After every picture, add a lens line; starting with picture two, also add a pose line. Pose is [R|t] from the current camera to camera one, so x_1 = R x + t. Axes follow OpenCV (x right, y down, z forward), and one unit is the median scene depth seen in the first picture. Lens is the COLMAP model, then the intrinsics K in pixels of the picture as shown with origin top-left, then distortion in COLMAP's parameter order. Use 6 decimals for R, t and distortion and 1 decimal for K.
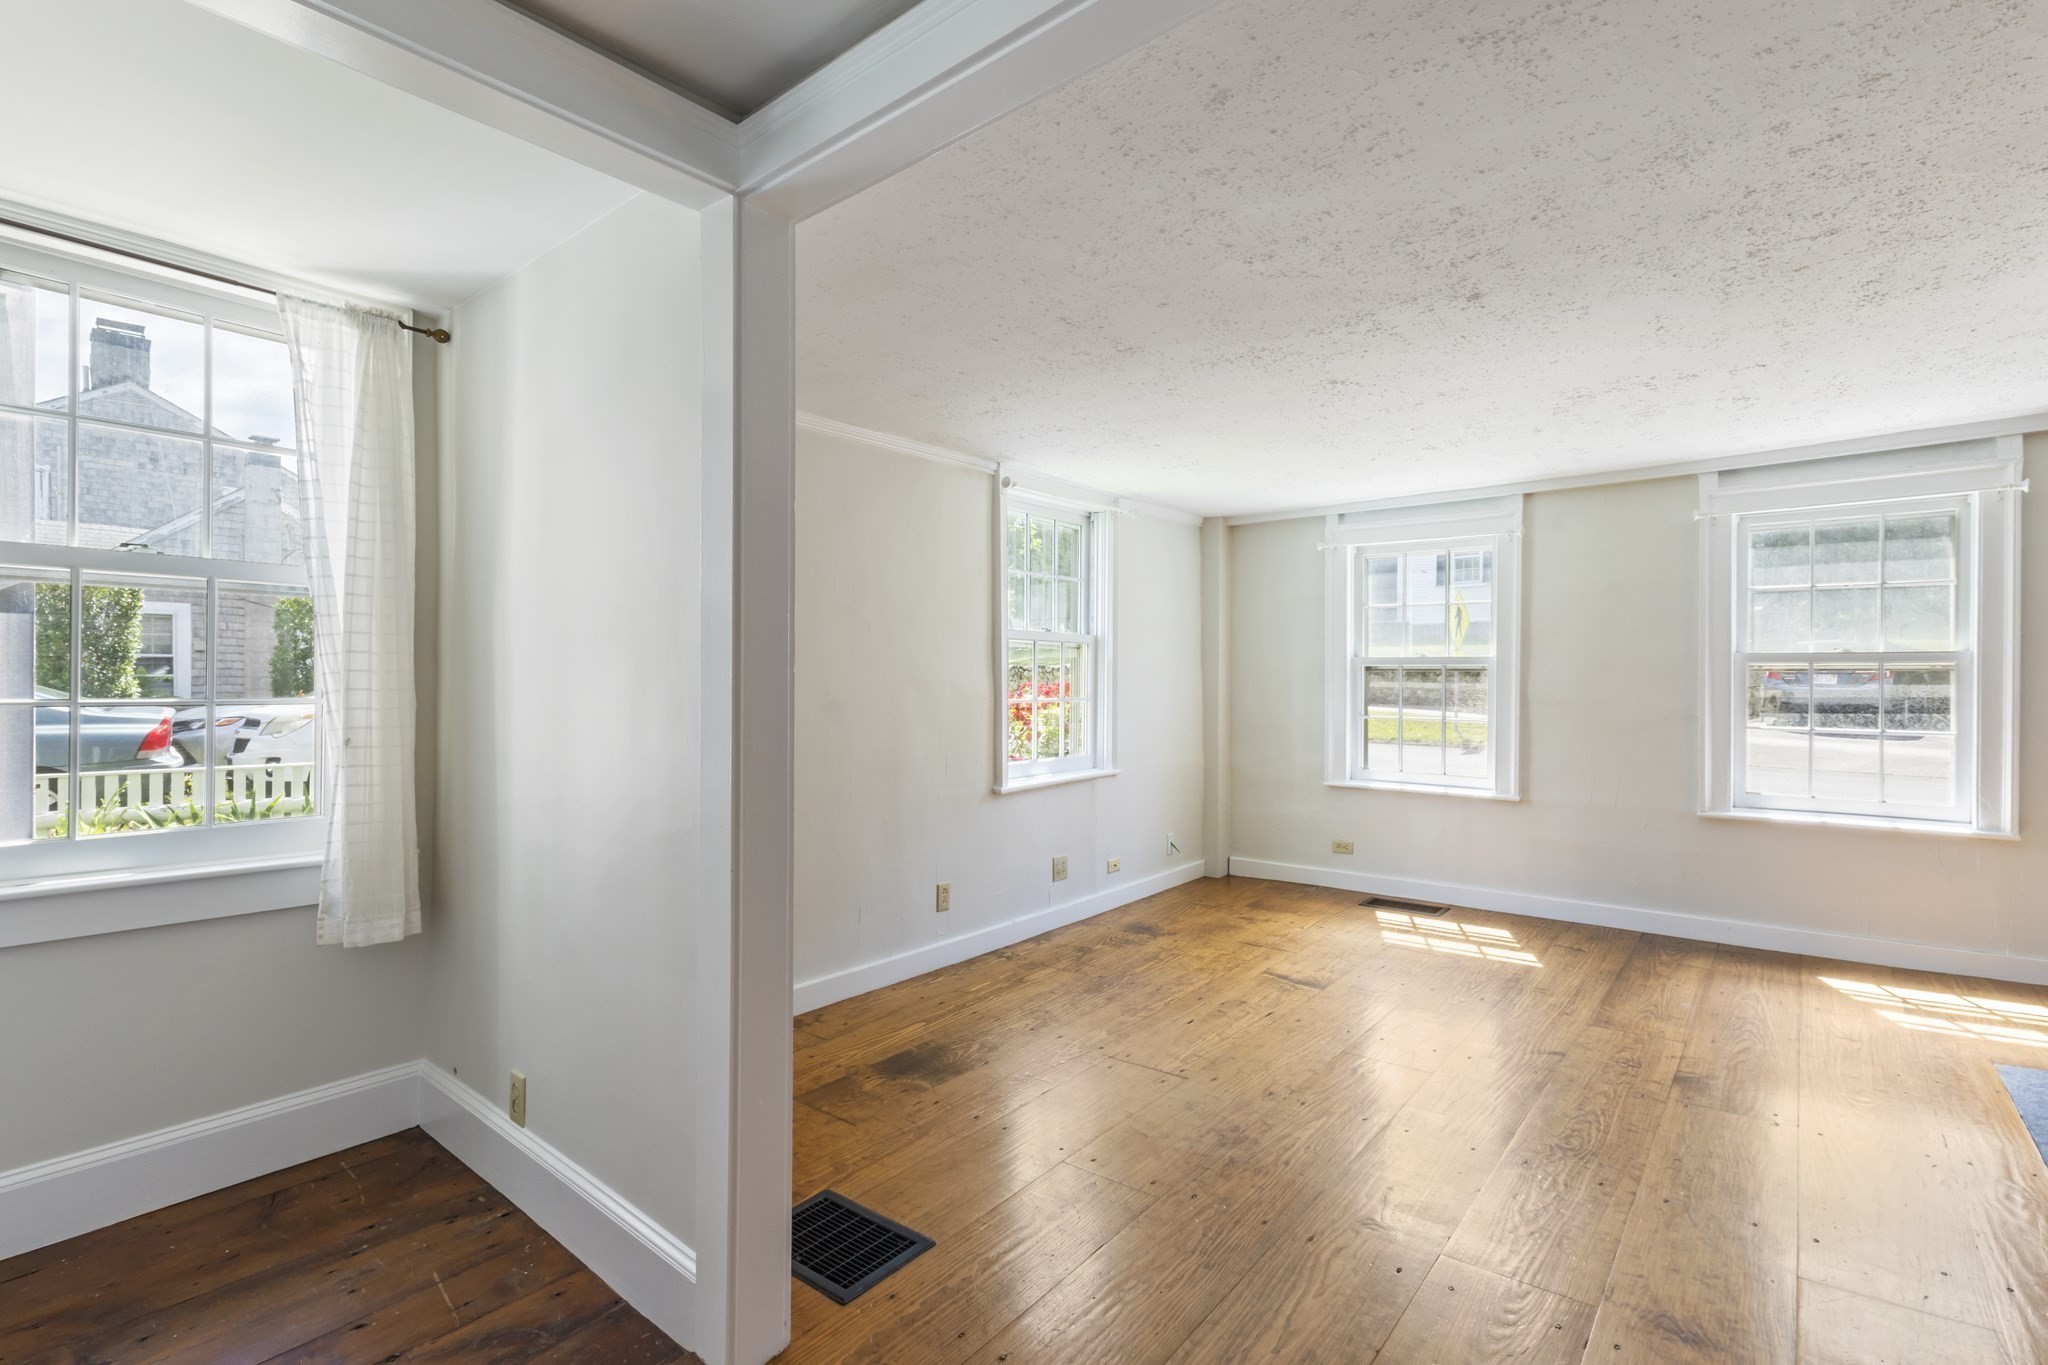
lens RADIAL K [[946.9, 0, 1039.1], [0, 946.9, 688.0], [0, 0, 1]] dist [0.005294, -0.000600]
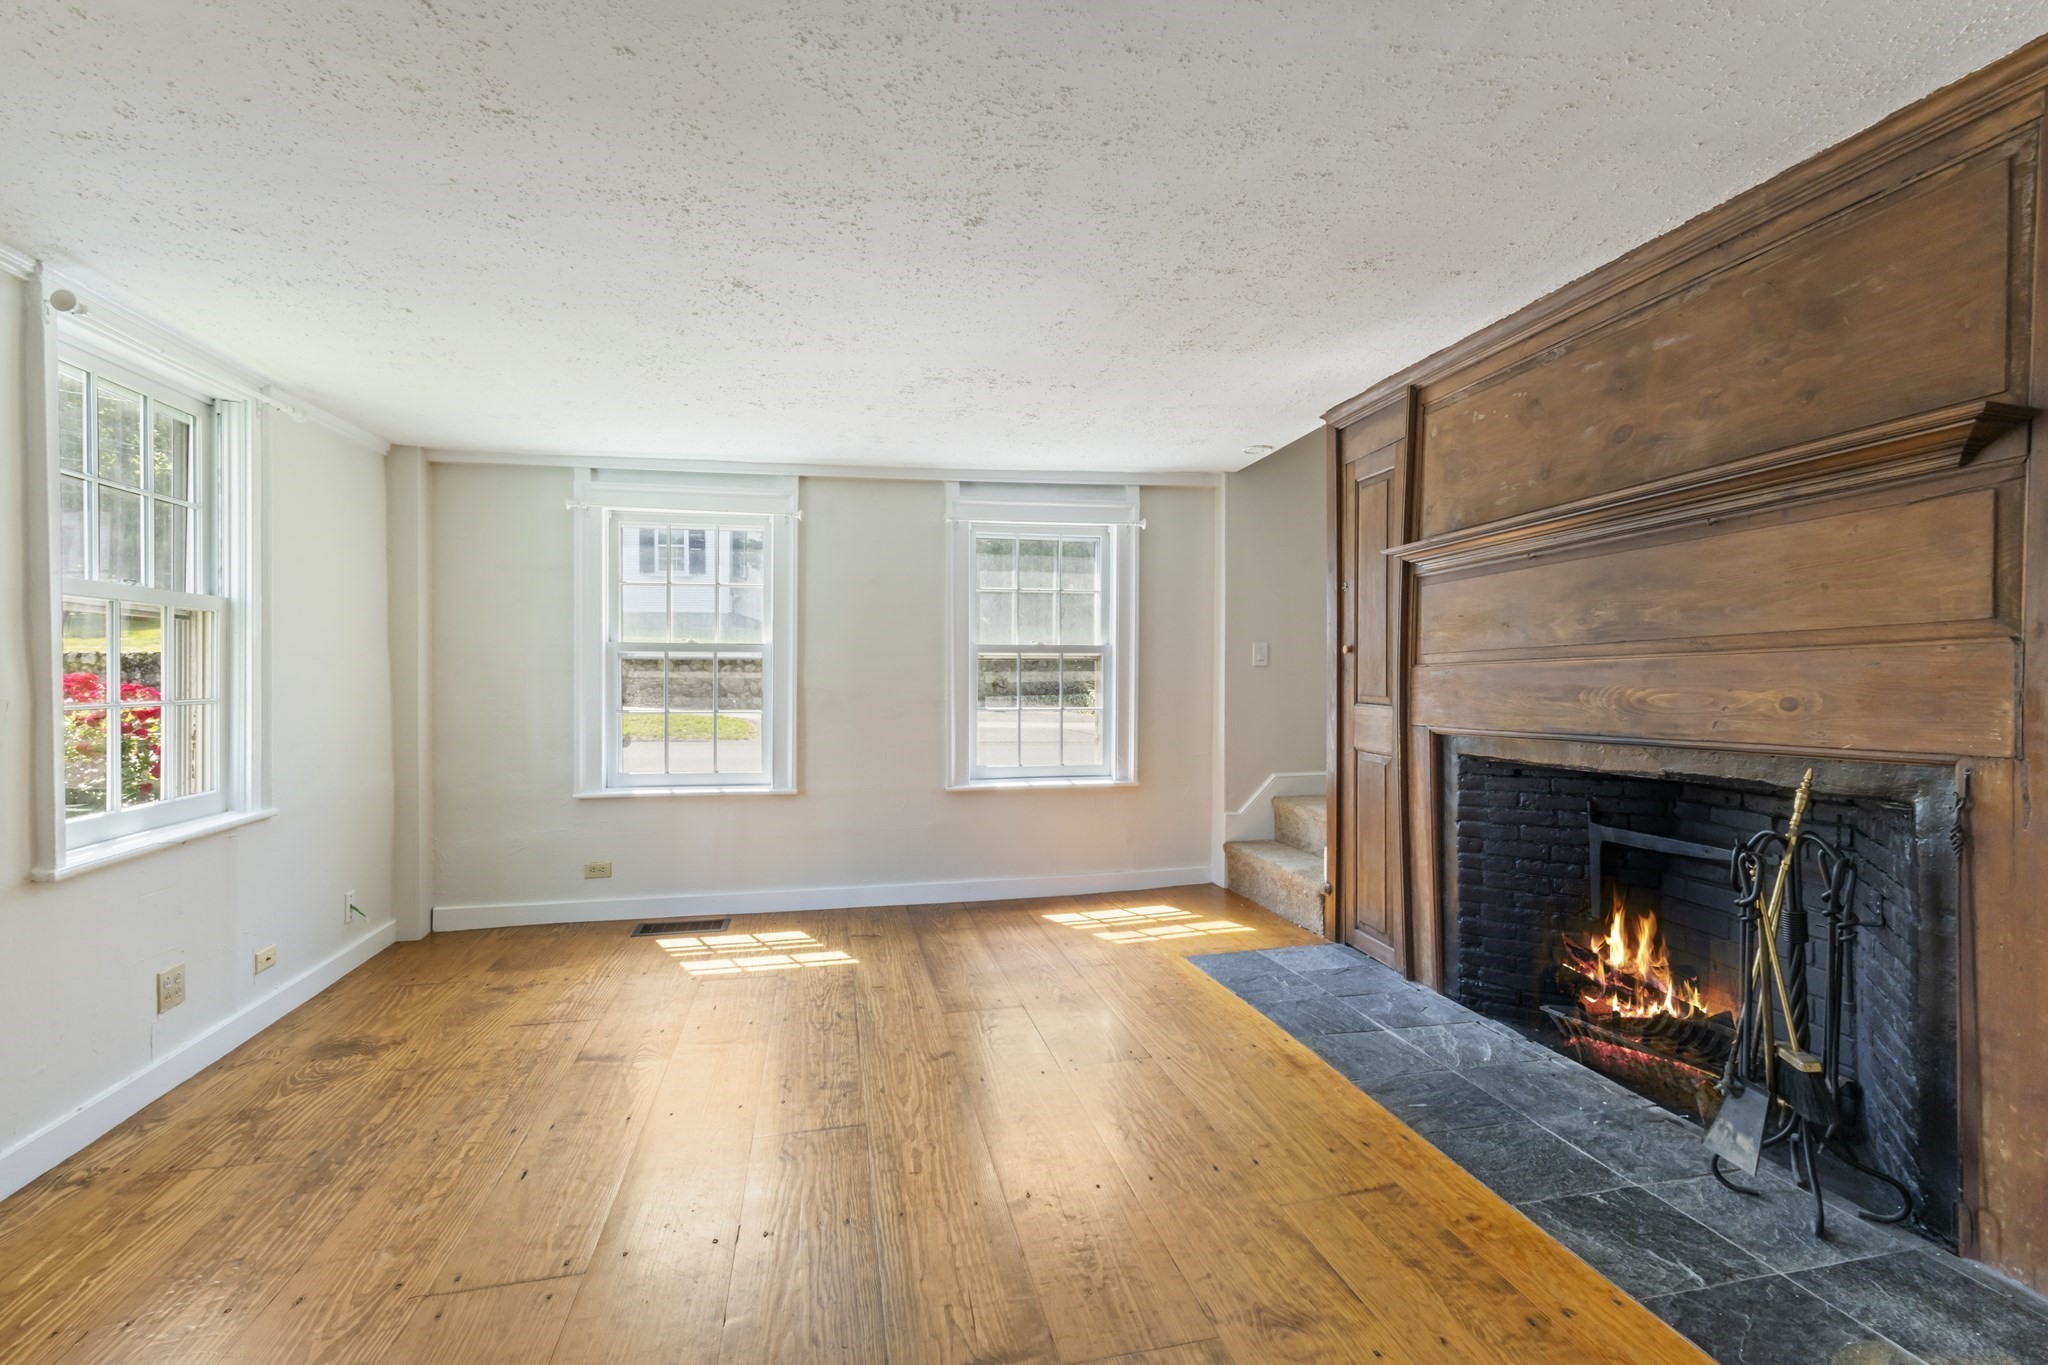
lens RADIAL K [[946.9, 0, 1012.4], [0, 946.9, 677.6], [0, 0, 1]] dist [0.005294, -0.000600]
pose [[0.639742, -0.008914, 0.768538, -0.102016], [0.011034, 0.999936, 0.002413, 0.001265], [-0.768510, 0.006936, 0.639800, 0.229472]]
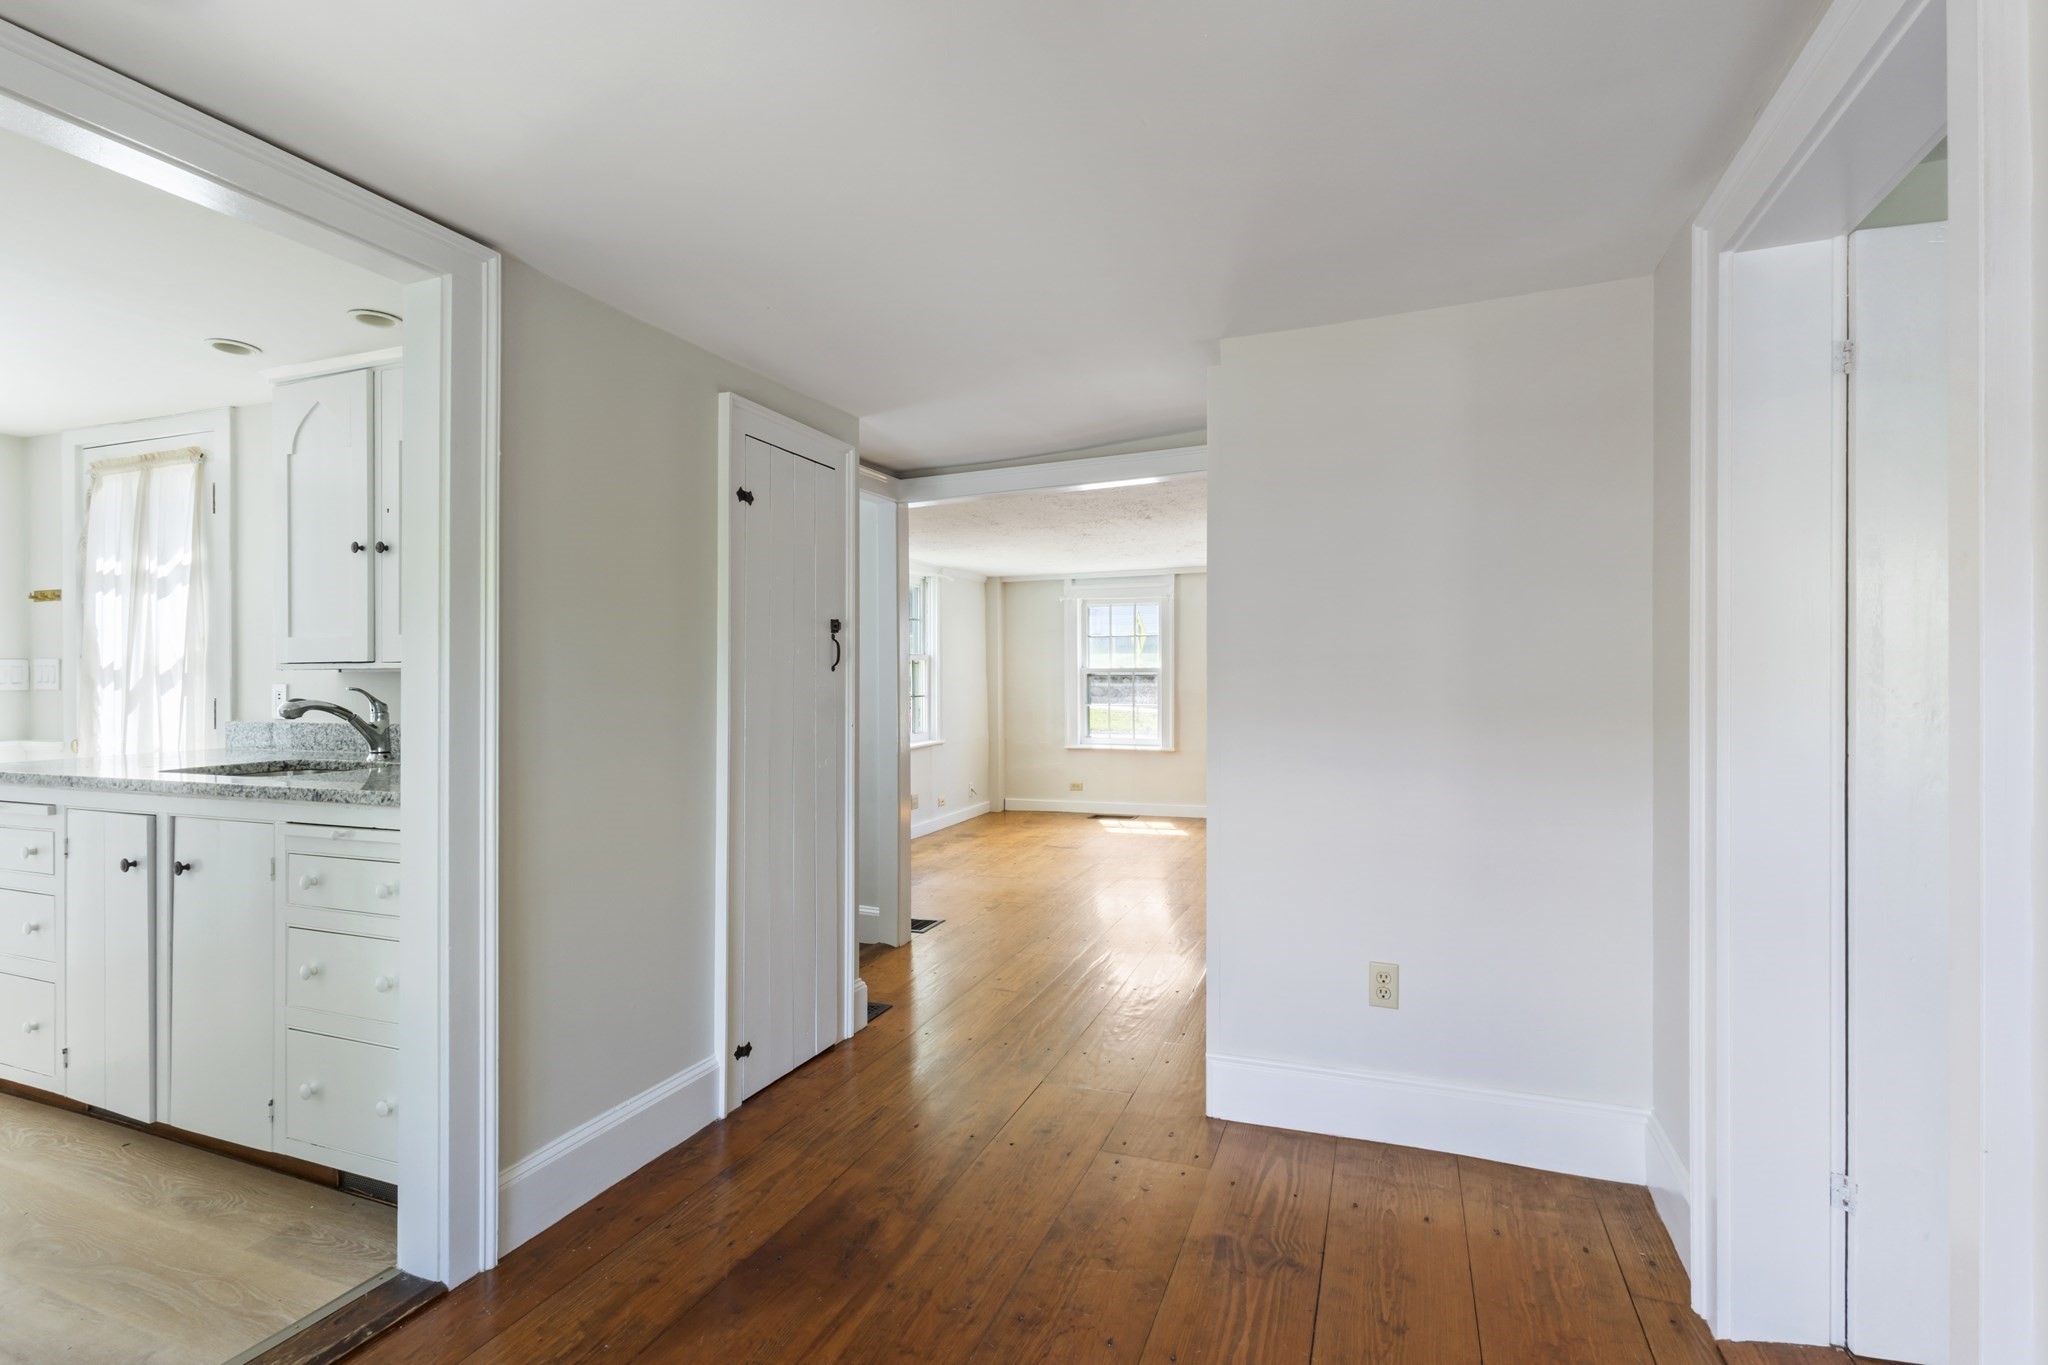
lens RADIAL K [[946.9, 0, 1022.6], [0, 946.9, 675.3], [0, 0, 1]] dist [0.005294, -0.000600]
pose [[0.955446, -0.006456, 0.295095, -0.289900], [0.011807, 0.999797, -0.016354, 0.006632], [-0.294929, 0.019110, 0.955328, -0.618324]]
